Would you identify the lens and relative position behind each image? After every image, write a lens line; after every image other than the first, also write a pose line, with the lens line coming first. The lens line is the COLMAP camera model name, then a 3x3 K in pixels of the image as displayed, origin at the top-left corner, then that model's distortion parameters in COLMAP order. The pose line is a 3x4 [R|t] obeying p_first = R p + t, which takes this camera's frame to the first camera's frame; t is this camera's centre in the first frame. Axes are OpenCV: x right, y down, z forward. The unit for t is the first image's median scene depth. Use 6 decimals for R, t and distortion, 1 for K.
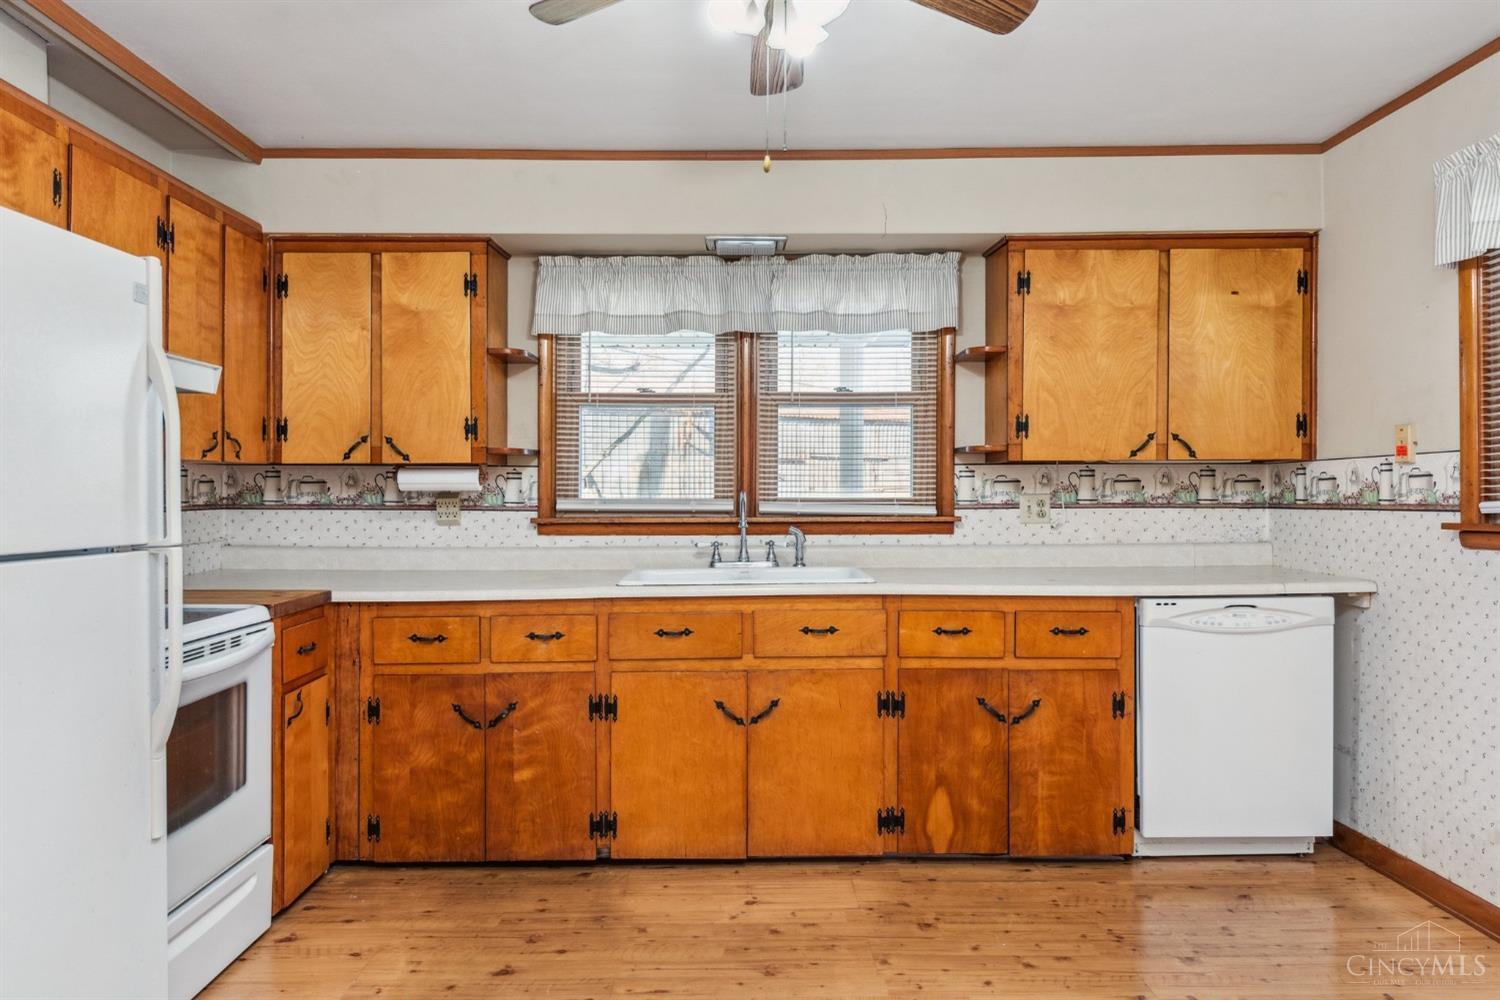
lens RADIAL K [[967.8, 0, 748.8], [0, 967.8, 477.6], [0, 0, 1]] dist [0.000188, 0.000872]
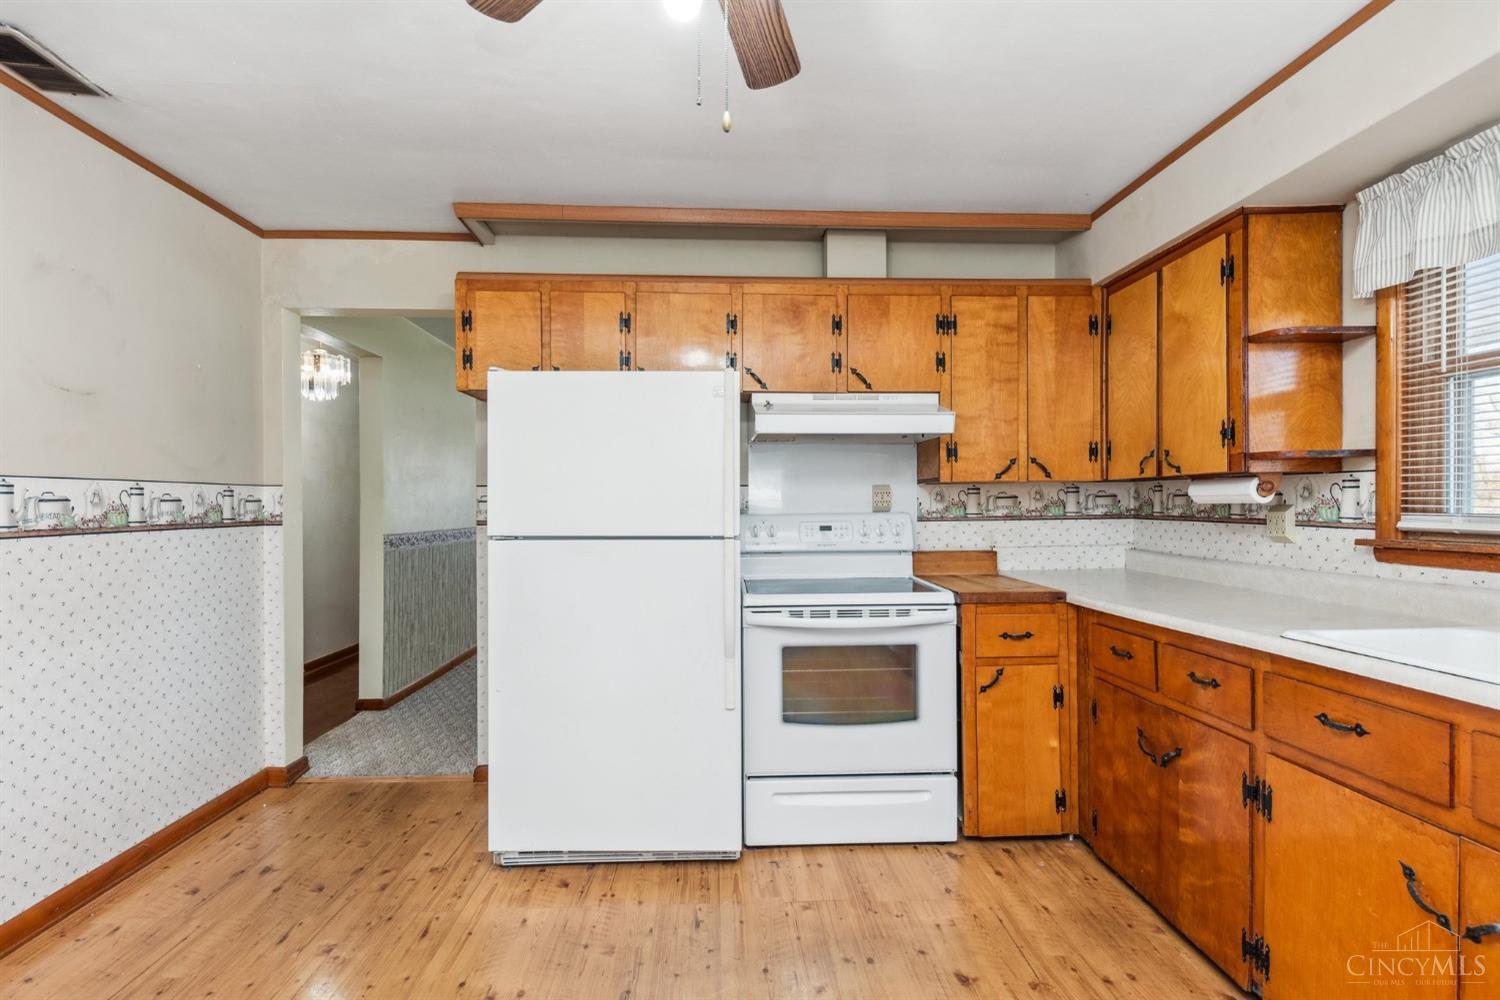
lens RADIAL K [[710.8, 0, 750.0], [0, 710.8, 500.0], [0, 0, 1]] dist [0.003481, -0.008883]
pose [[0.029208, -0.005647, -0.999557, 0.349976], [0.017933, 0.999826, -0.005124, 0.006022], [0.999412, -0.017775, 0.029305, 0.547645]]
